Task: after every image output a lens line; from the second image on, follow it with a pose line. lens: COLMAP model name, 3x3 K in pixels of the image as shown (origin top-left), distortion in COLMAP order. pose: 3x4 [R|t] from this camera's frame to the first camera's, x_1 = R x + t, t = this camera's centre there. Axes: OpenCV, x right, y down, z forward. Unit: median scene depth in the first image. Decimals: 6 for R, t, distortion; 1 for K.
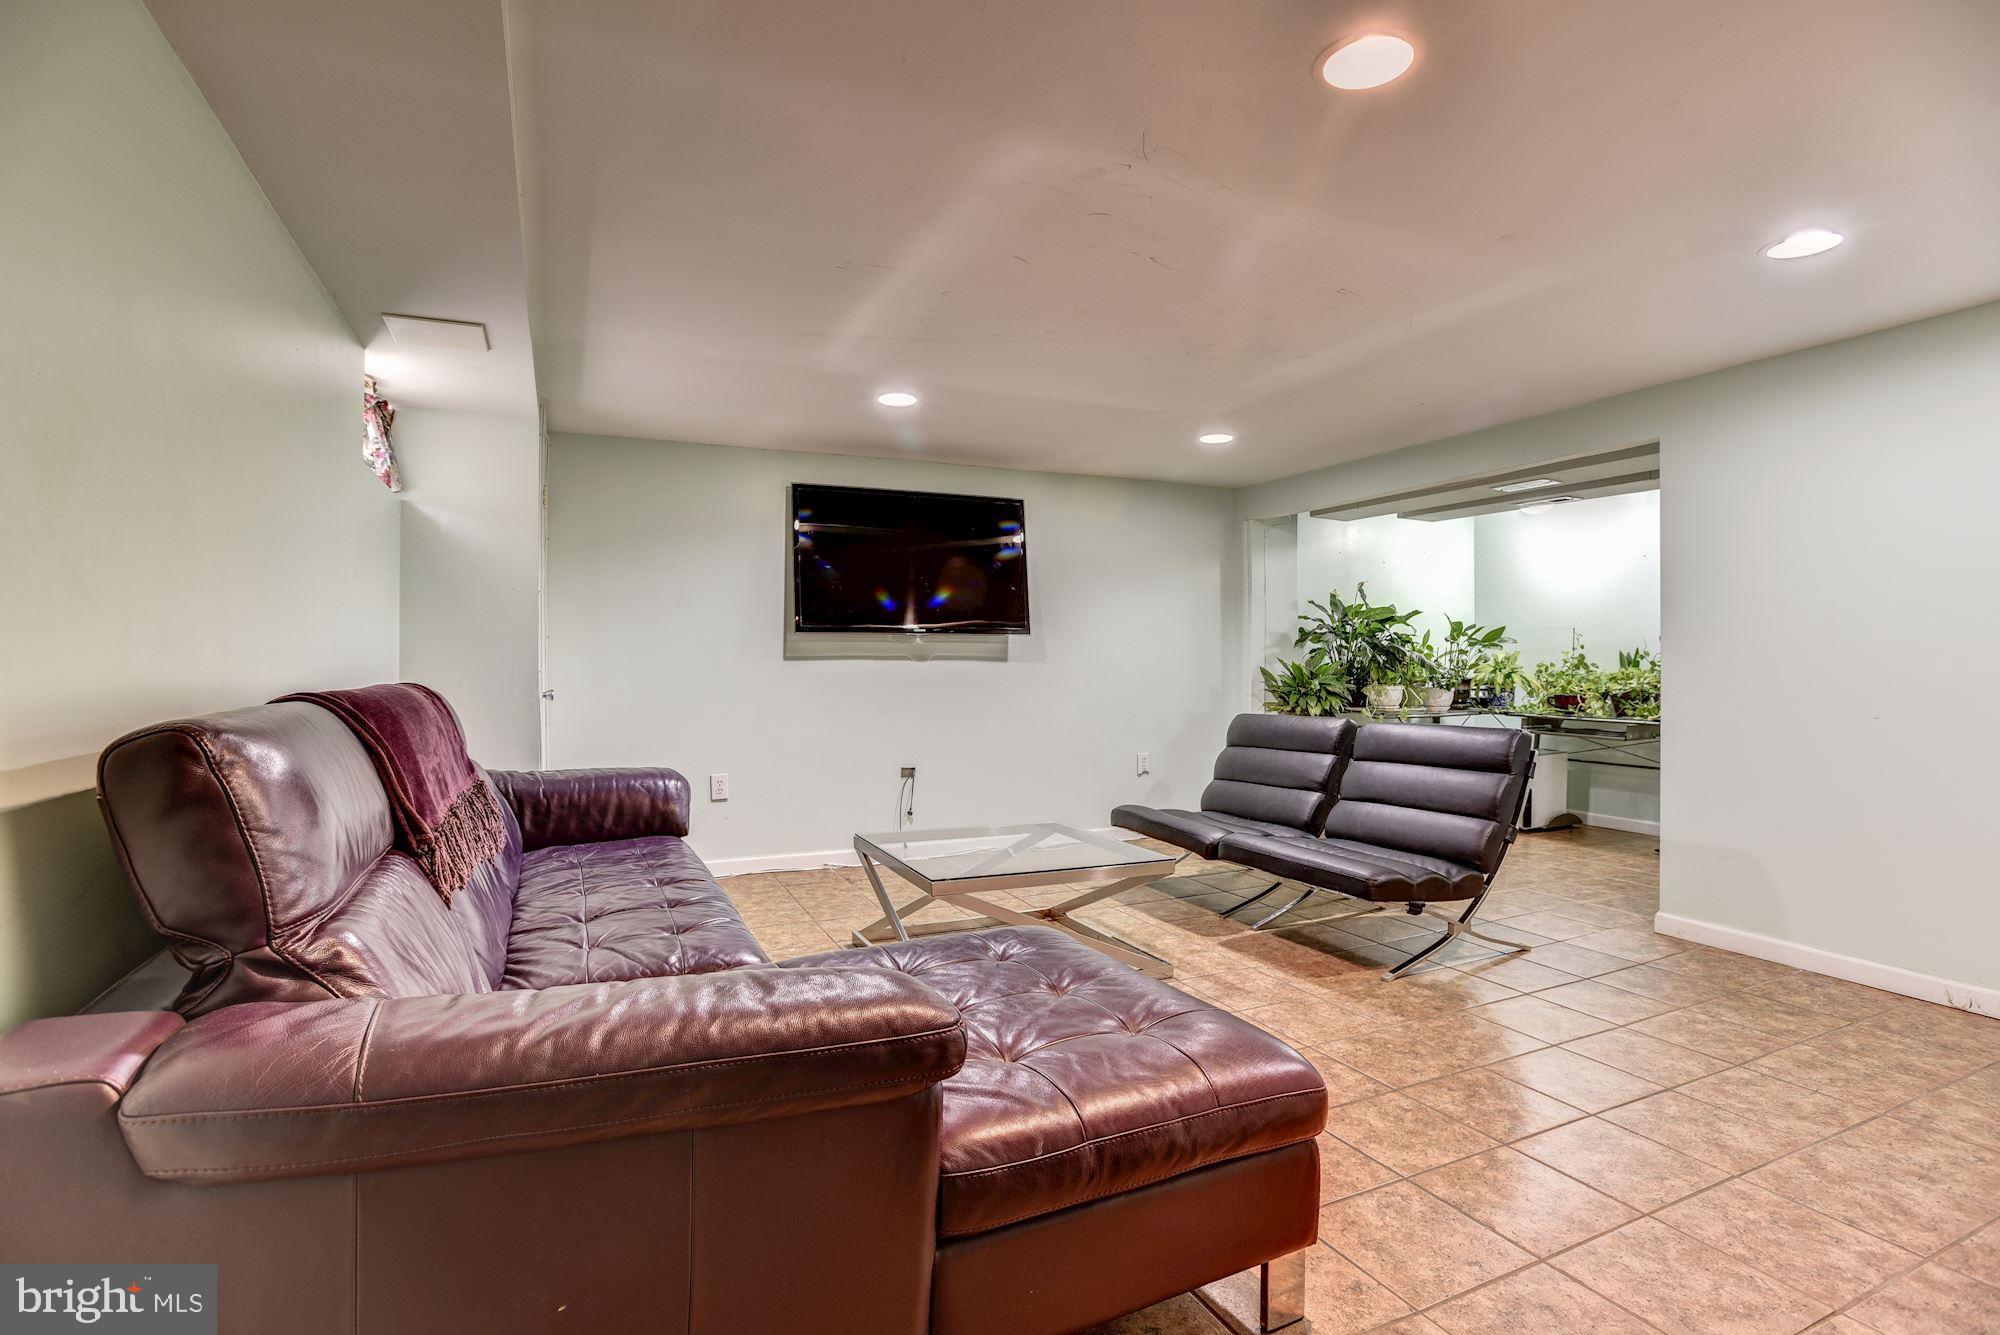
lens RADIAL K [[961.2, 0, 1002.2], [0, 961.2, 662.4], [0, 0, 1]] dist [-0.040253, 0.009158]
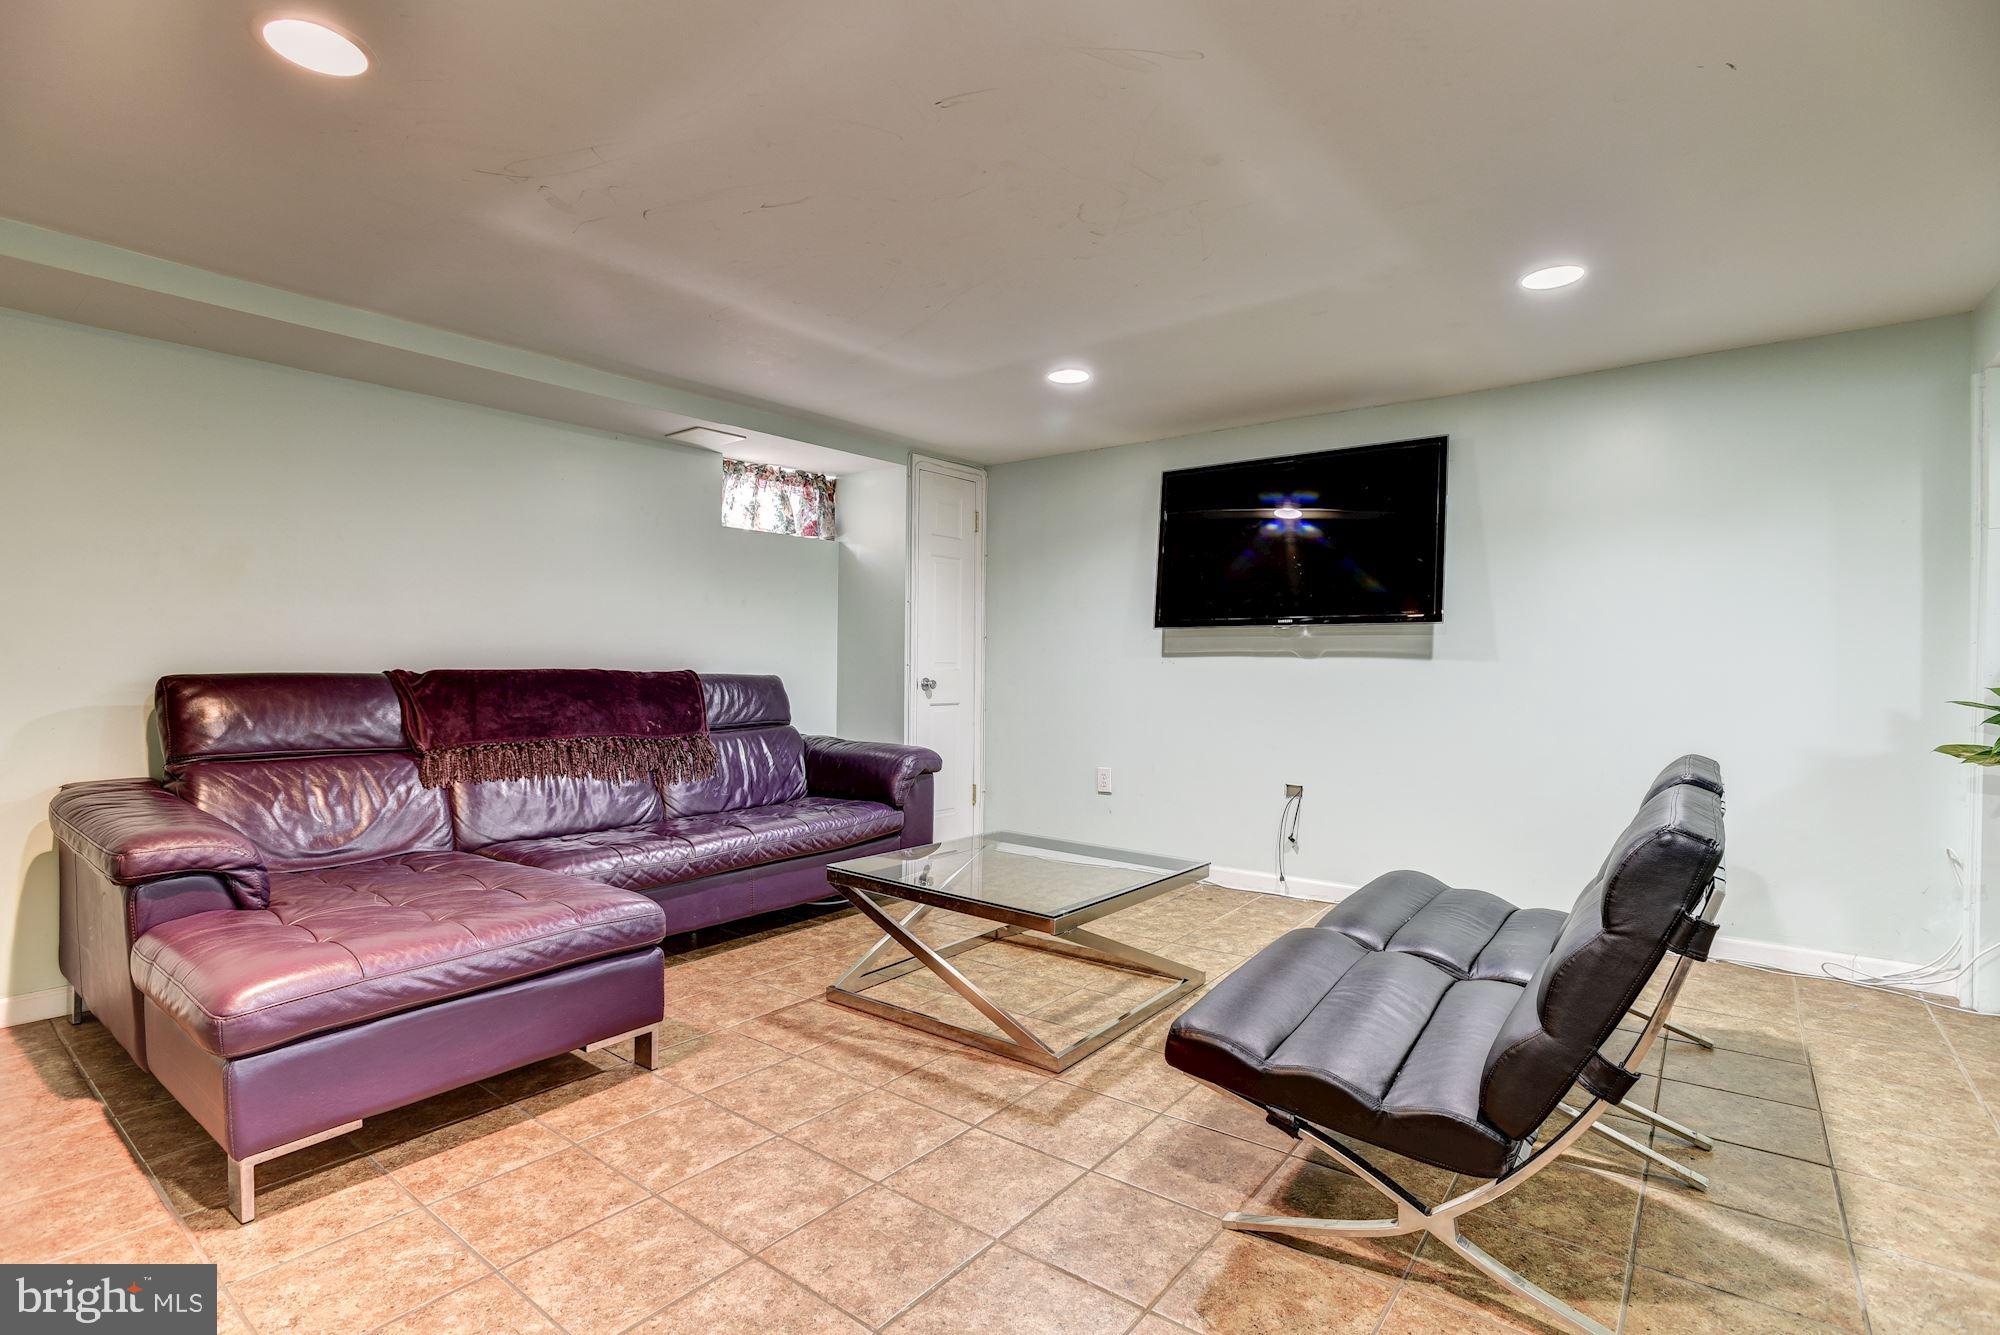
lens RADIAL K [[951.8, 0, 995.1], [0, 951.8, 660.1], [0, 0, 1]] dist [-0.040444, 0.007545]
pose [[0.456111, 0.003690, -0.889915, 0.535233], [-0.010000, 0.999950, -0.000979, 0.003559], [0.889867, 0.009345, 0.456125, 0.403348]]
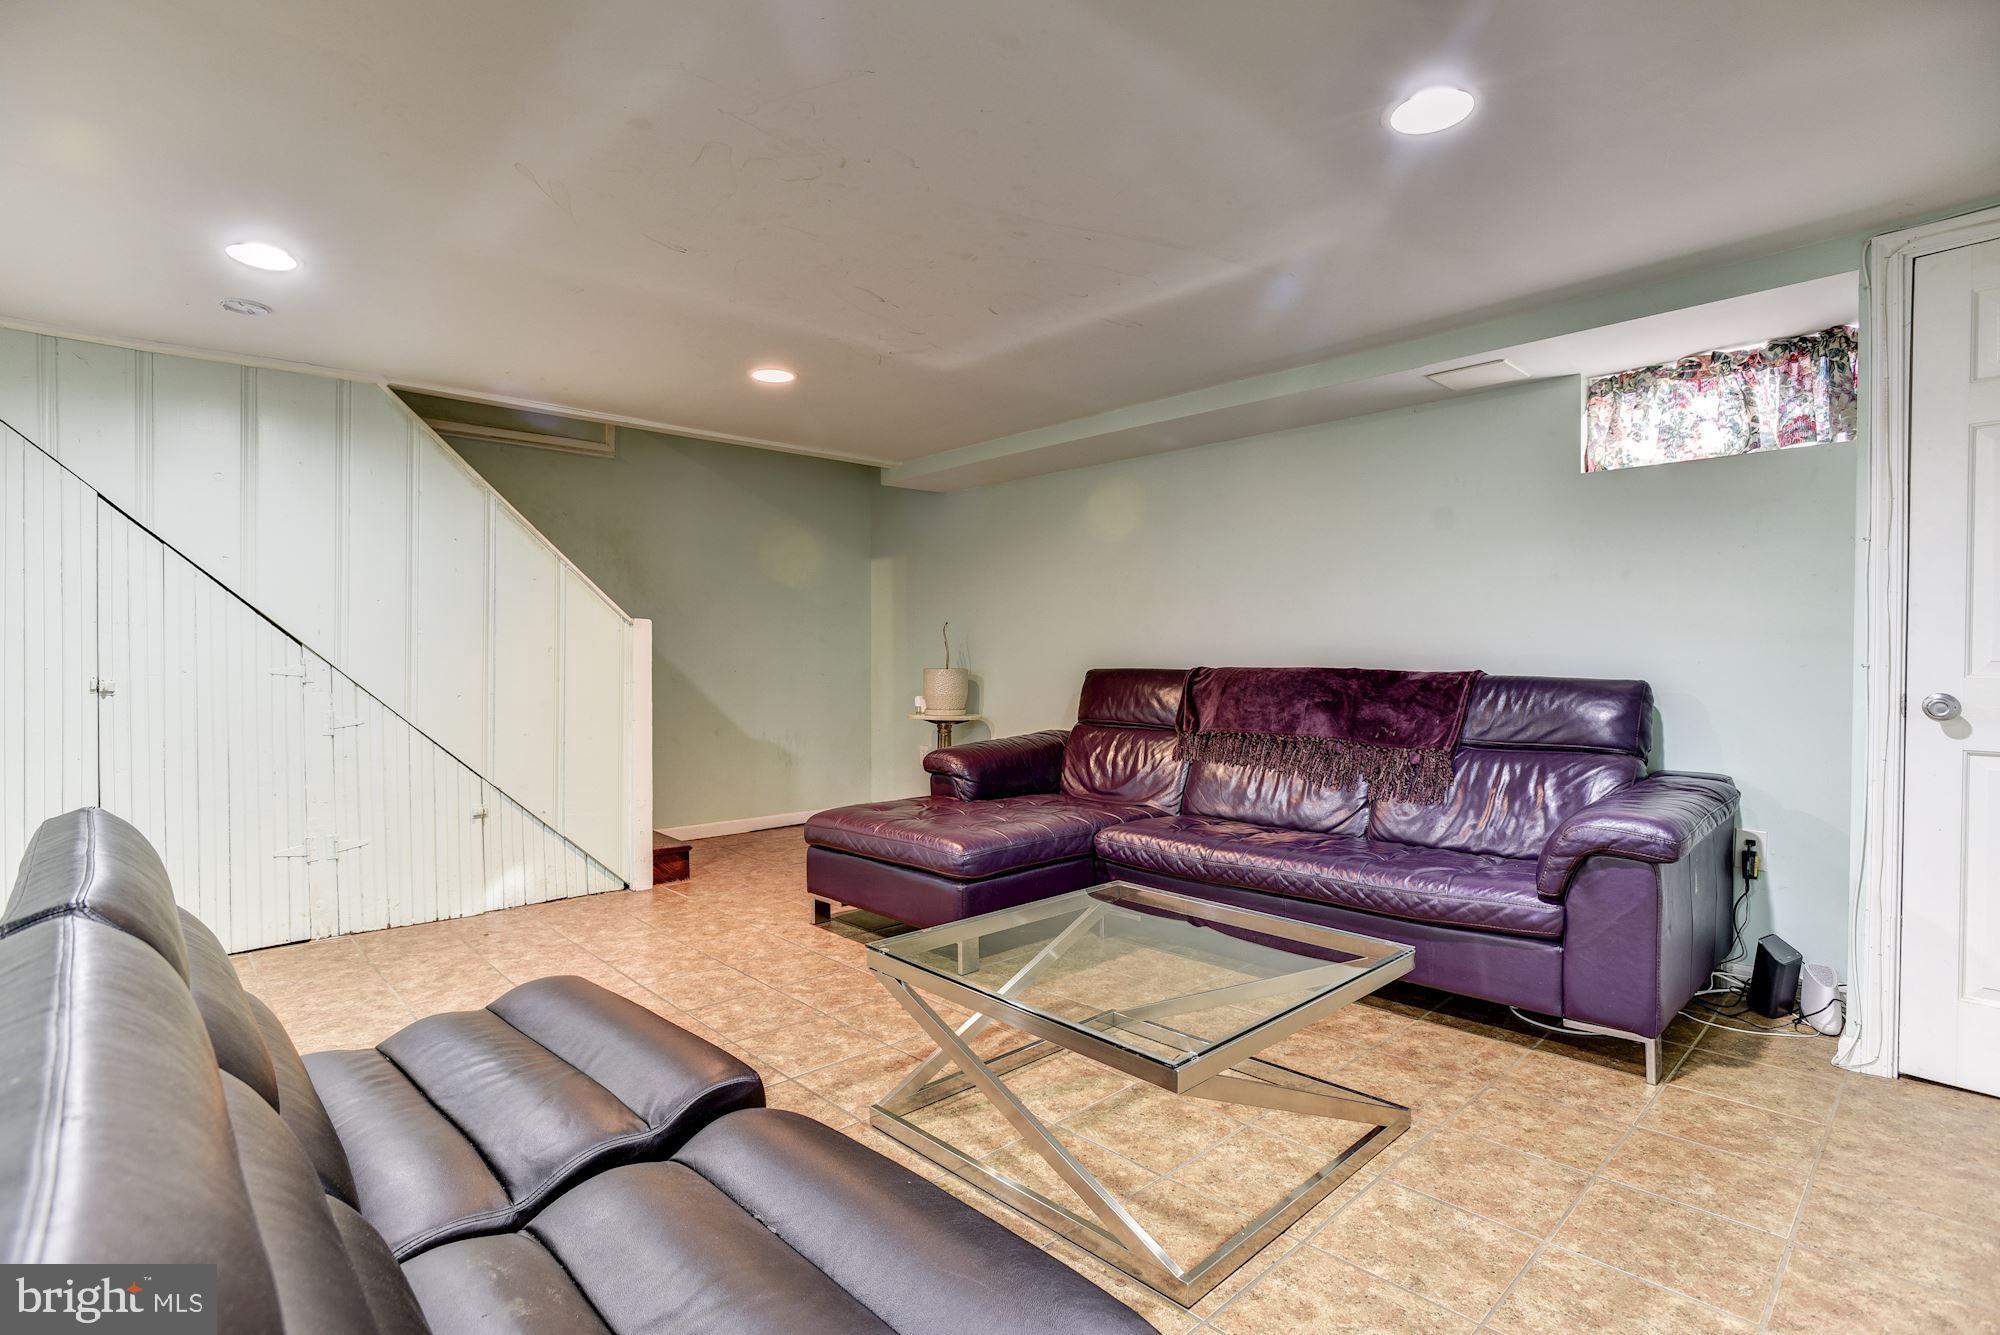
lens RADIAL K [[951.8, 0, 994.2], [0, 951.8, 674.5], [0, 0, 1]] dist [-0.040444, 0.007545]
pose [[-0.948951, 0.010612, -0.315244, 0.199529], [0.003727, 0.999741, 0.022434, 0.000278], [0.315400, 0.020114, -0.948746, 1.077220]]
